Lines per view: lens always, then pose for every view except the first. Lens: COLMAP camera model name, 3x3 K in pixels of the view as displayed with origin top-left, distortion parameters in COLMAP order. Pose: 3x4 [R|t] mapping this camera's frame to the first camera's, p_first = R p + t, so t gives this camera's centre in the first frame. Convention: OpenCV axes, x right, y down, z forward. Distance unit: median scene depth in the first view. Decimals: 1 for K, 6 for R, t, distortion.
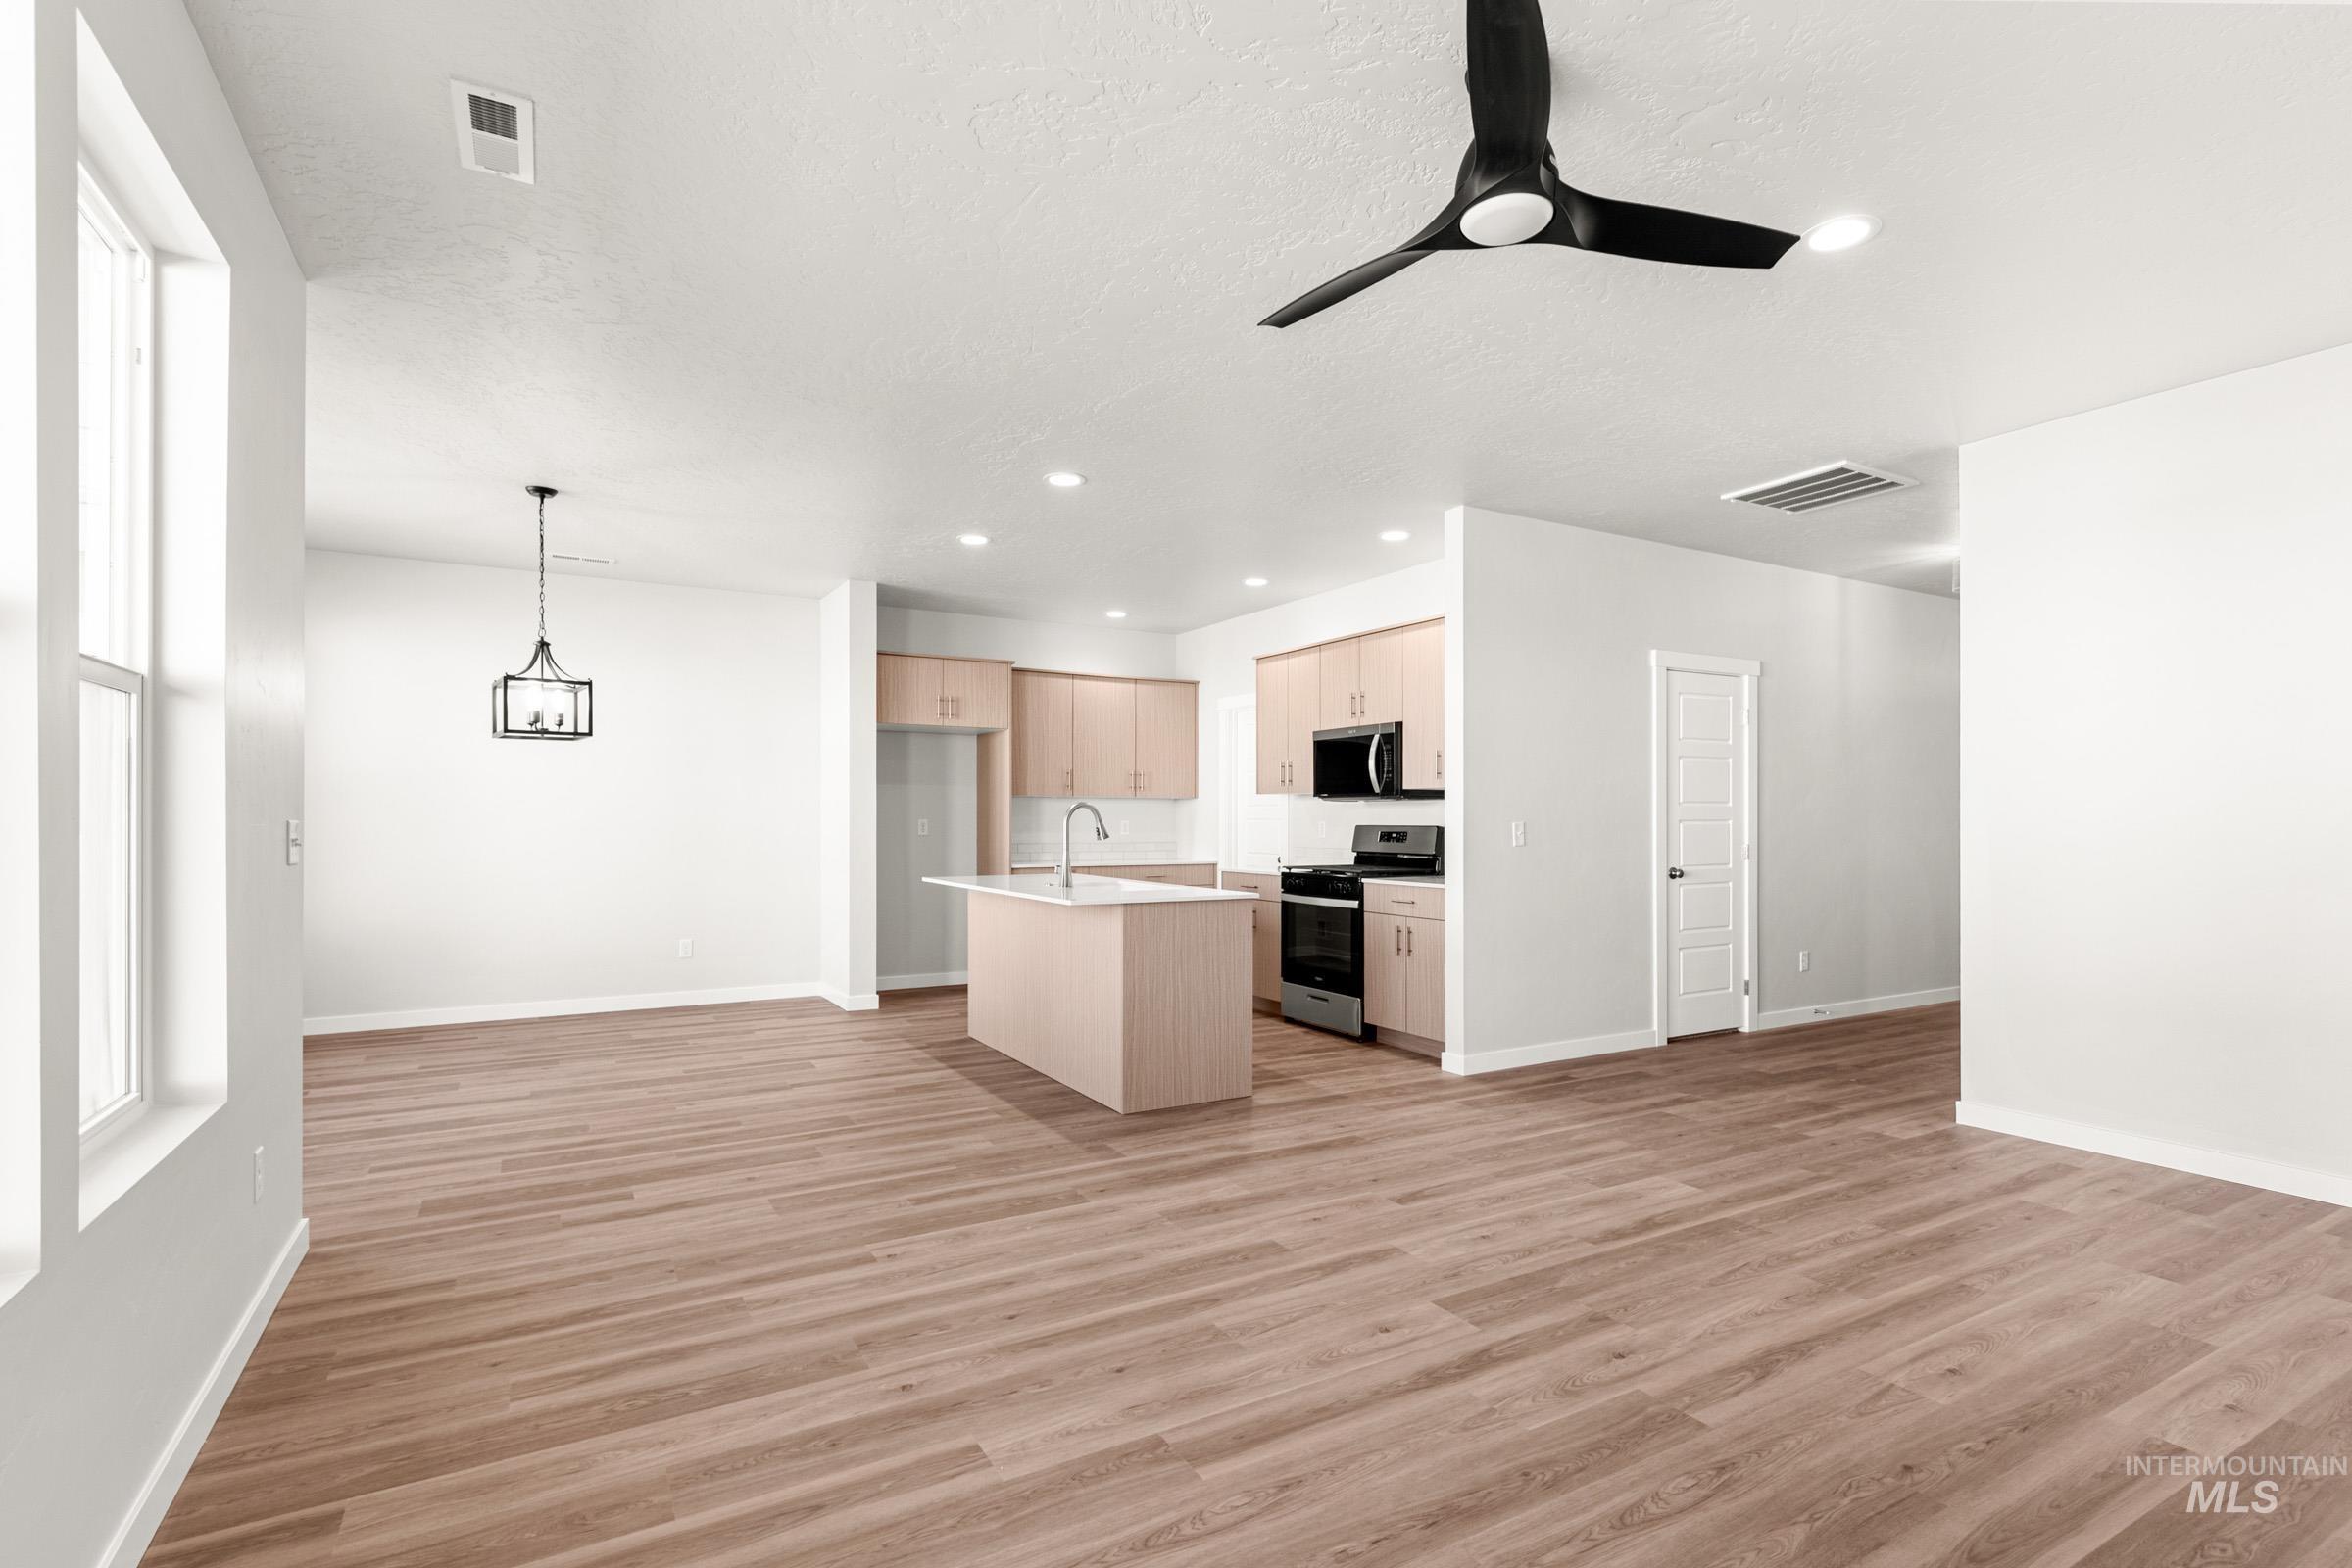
lens RADIAL K [[1103.3, 0, 1175.0], [0, 1103.3, 797.9], [0, 0, 1]] dist [0.002575, 0.000104]
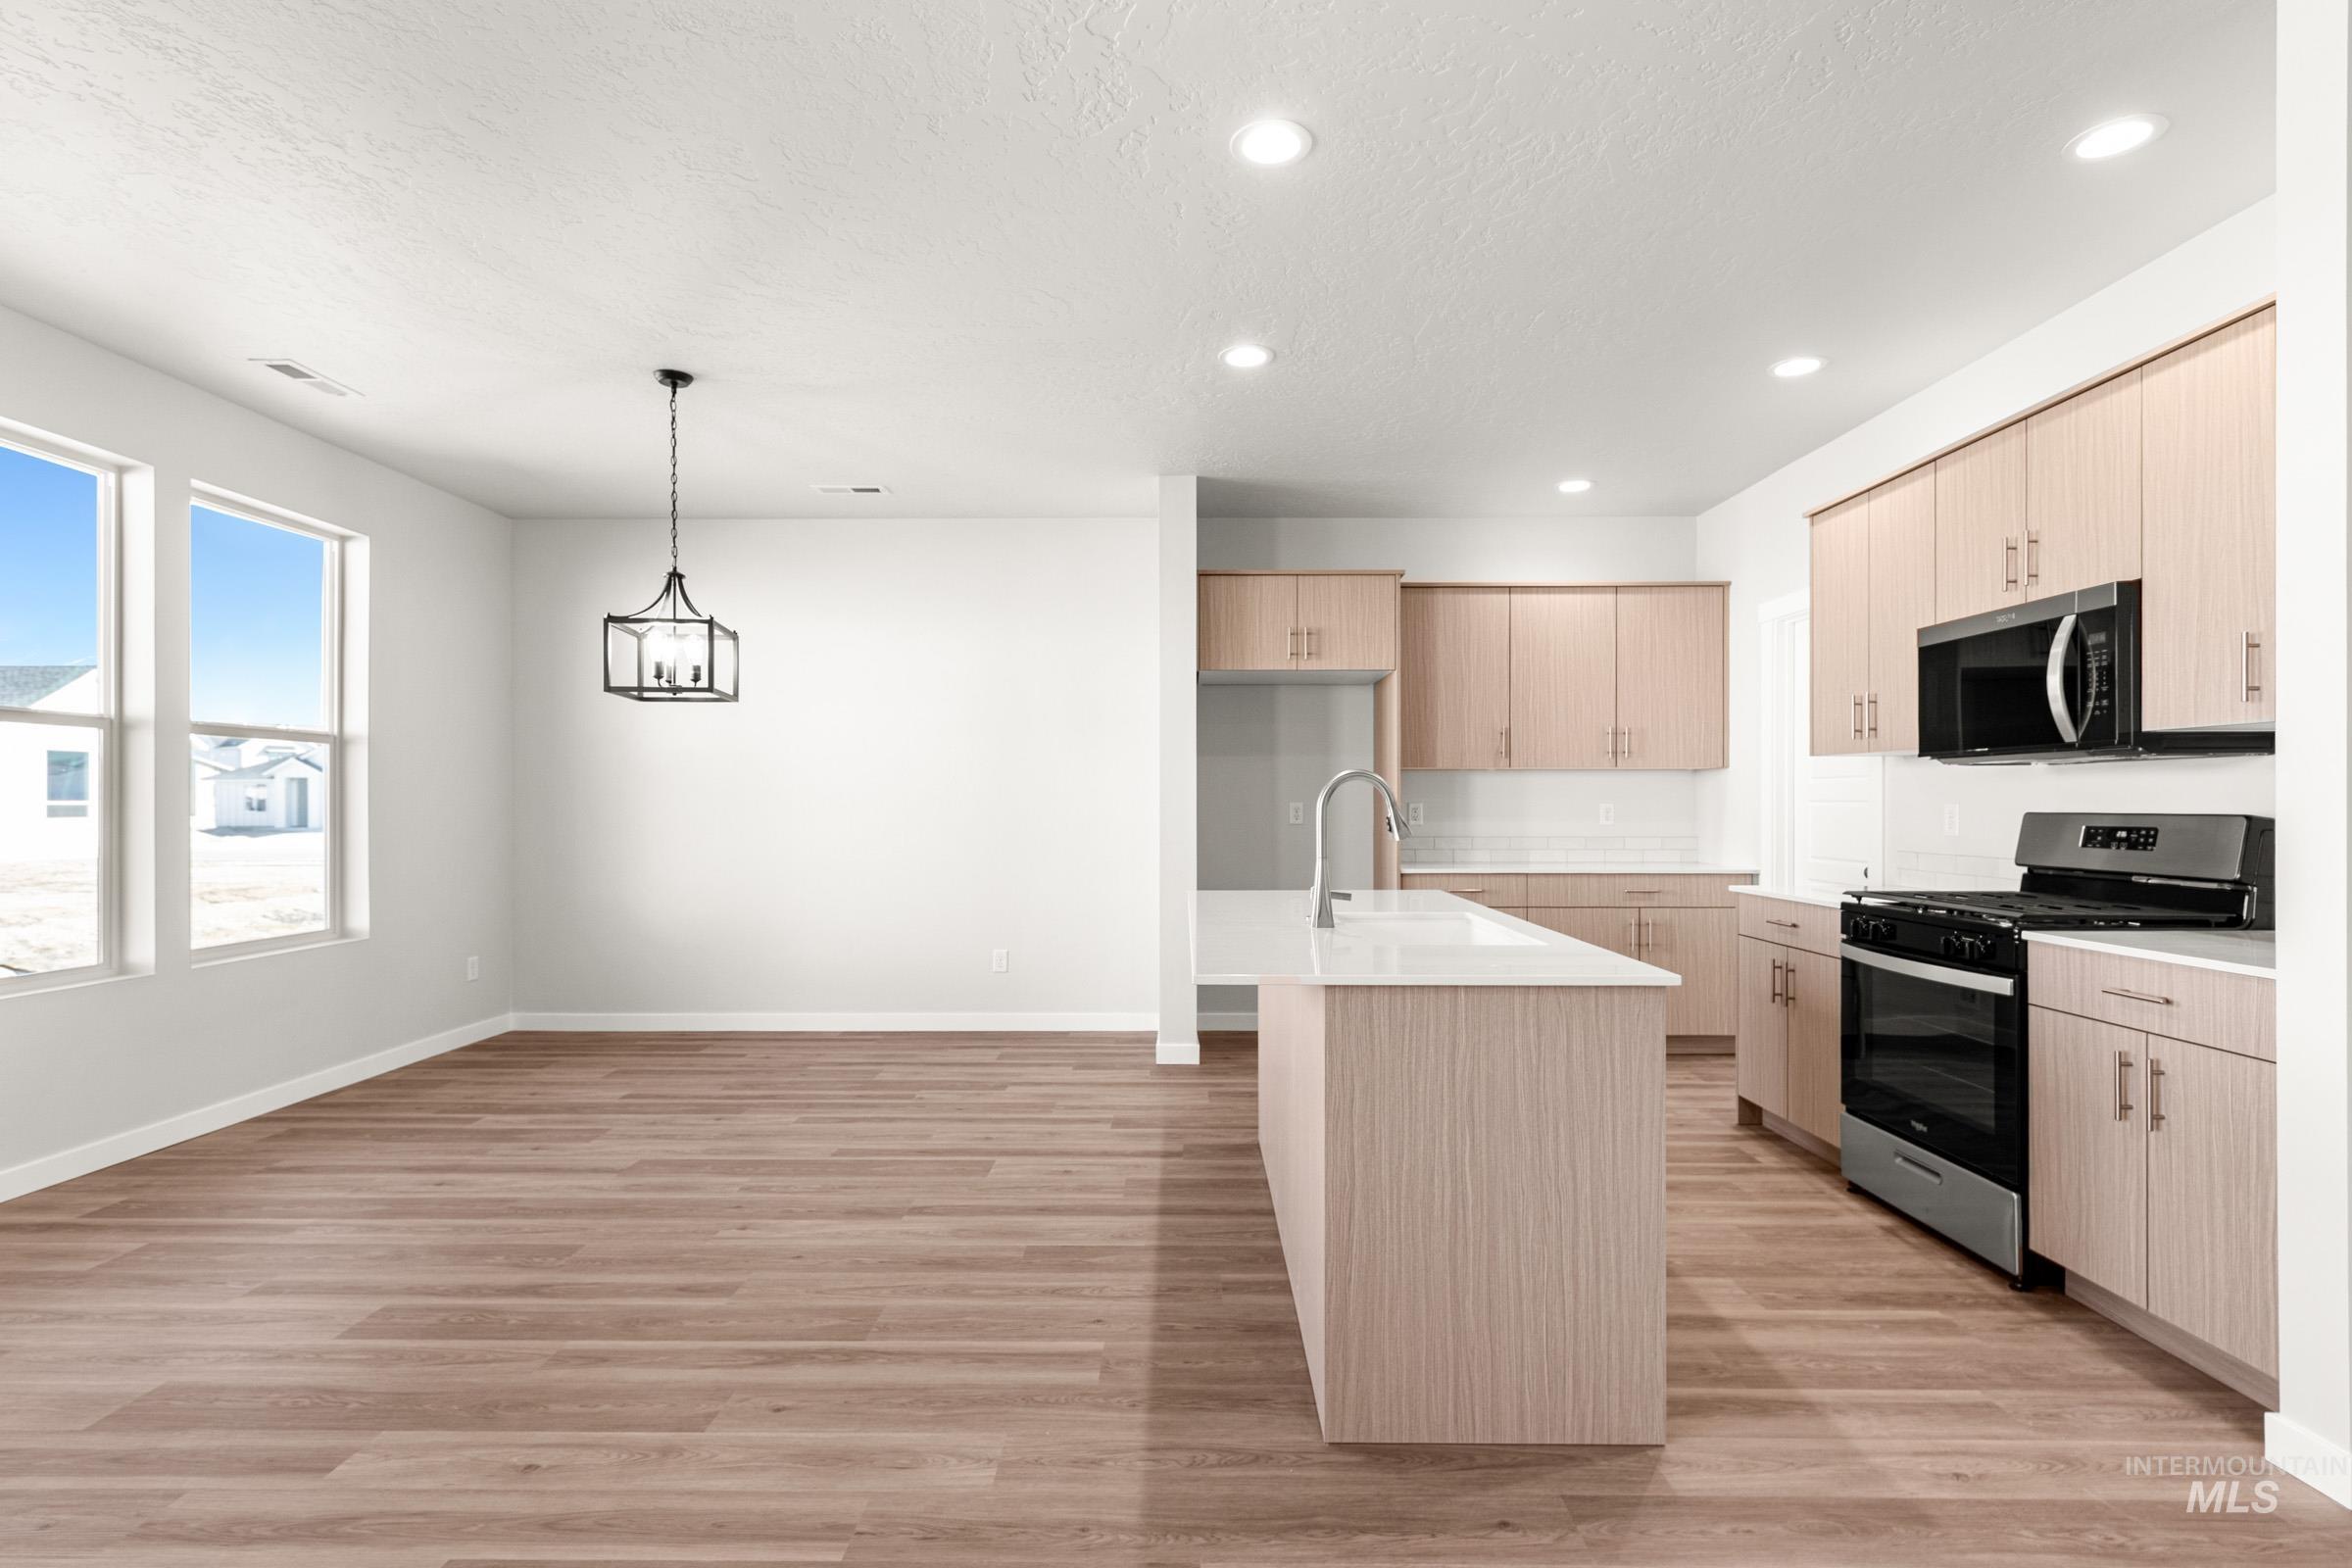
lens RADIAL K [[1103.3, 0, 1175.0], [0, 1103.3, 797.9], [0, 0, 1]] dist [0.002575, 0.000104]
pose [[0.860378, -0.003980, -0.509640, 0.100746], [0.012009, 0.999850, 0.012467, 0.008339], [0.509514, -0.016846, 0.860297, 0.429716]]
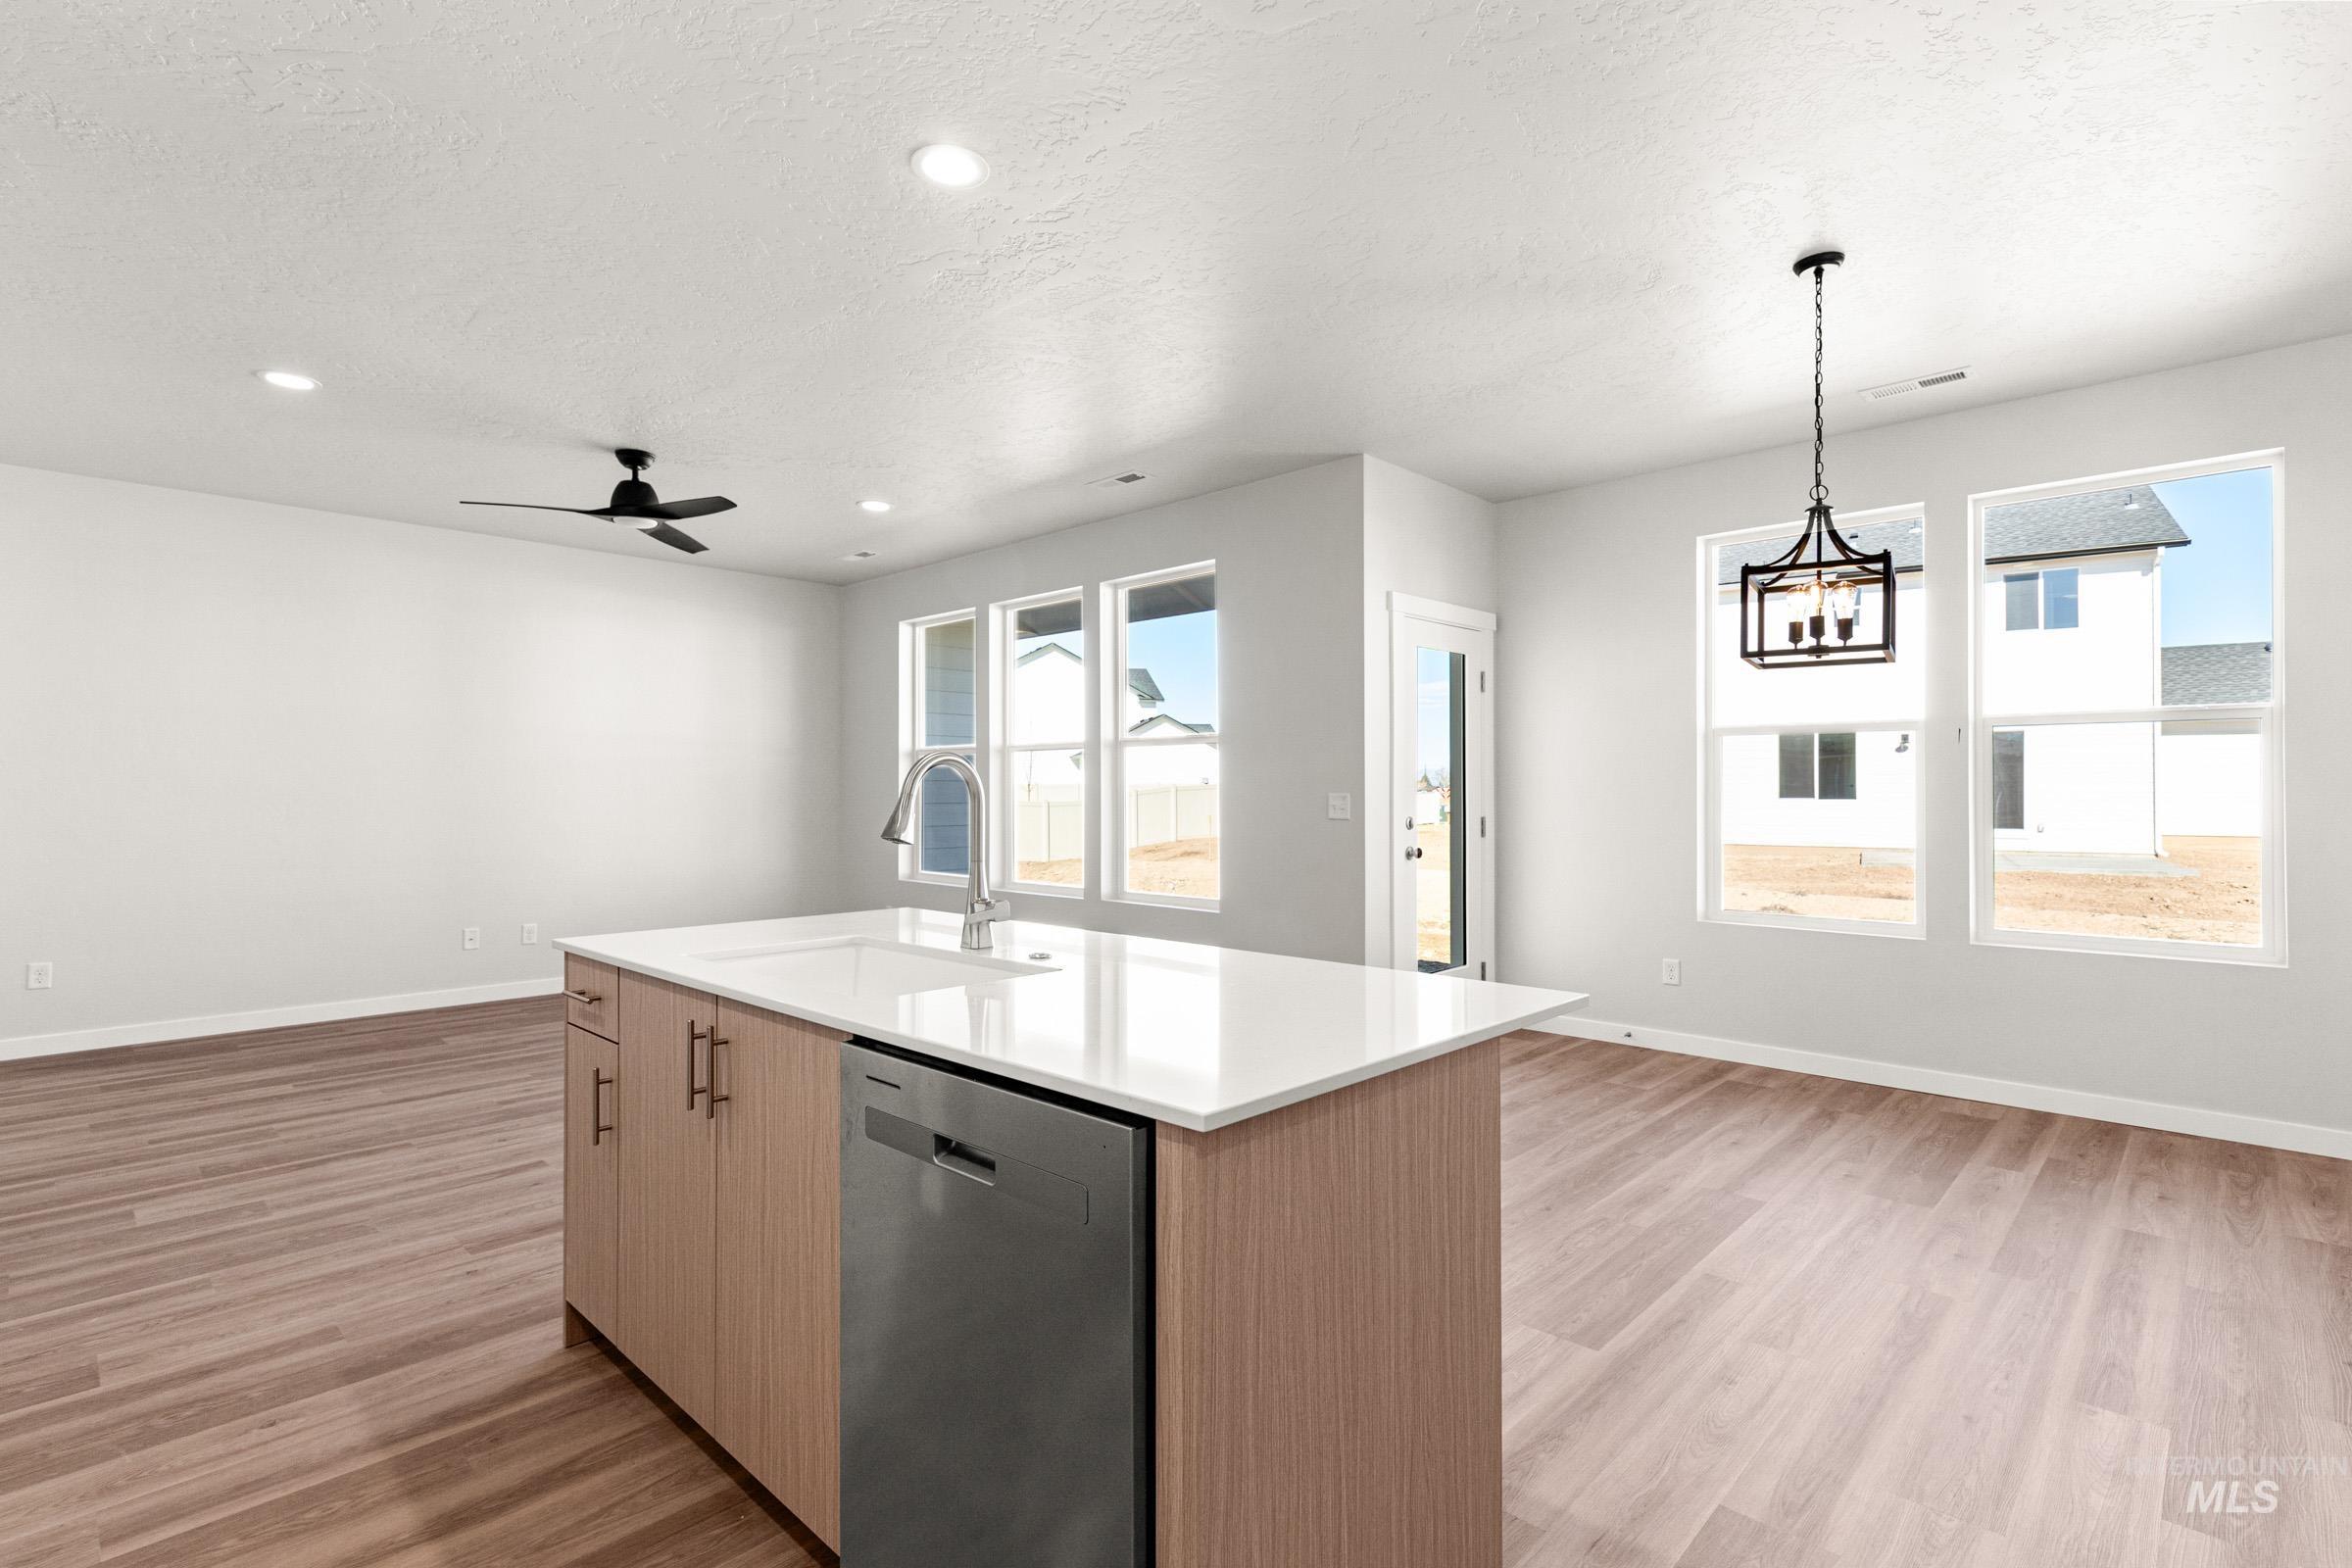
lens RADIAL K [[1103.3, 0, 1175.0], [0, 1103.3, 797.9], [0, 0, 1]] dist [0.002575, 0.000104]
pose [[-0.960085, -0.000285, -0.279708, -0.044326], [0.003535, 0.999907, -0.013154, 0.023871], [0.279686, -0.013618, -0.959995, 1.246384]]
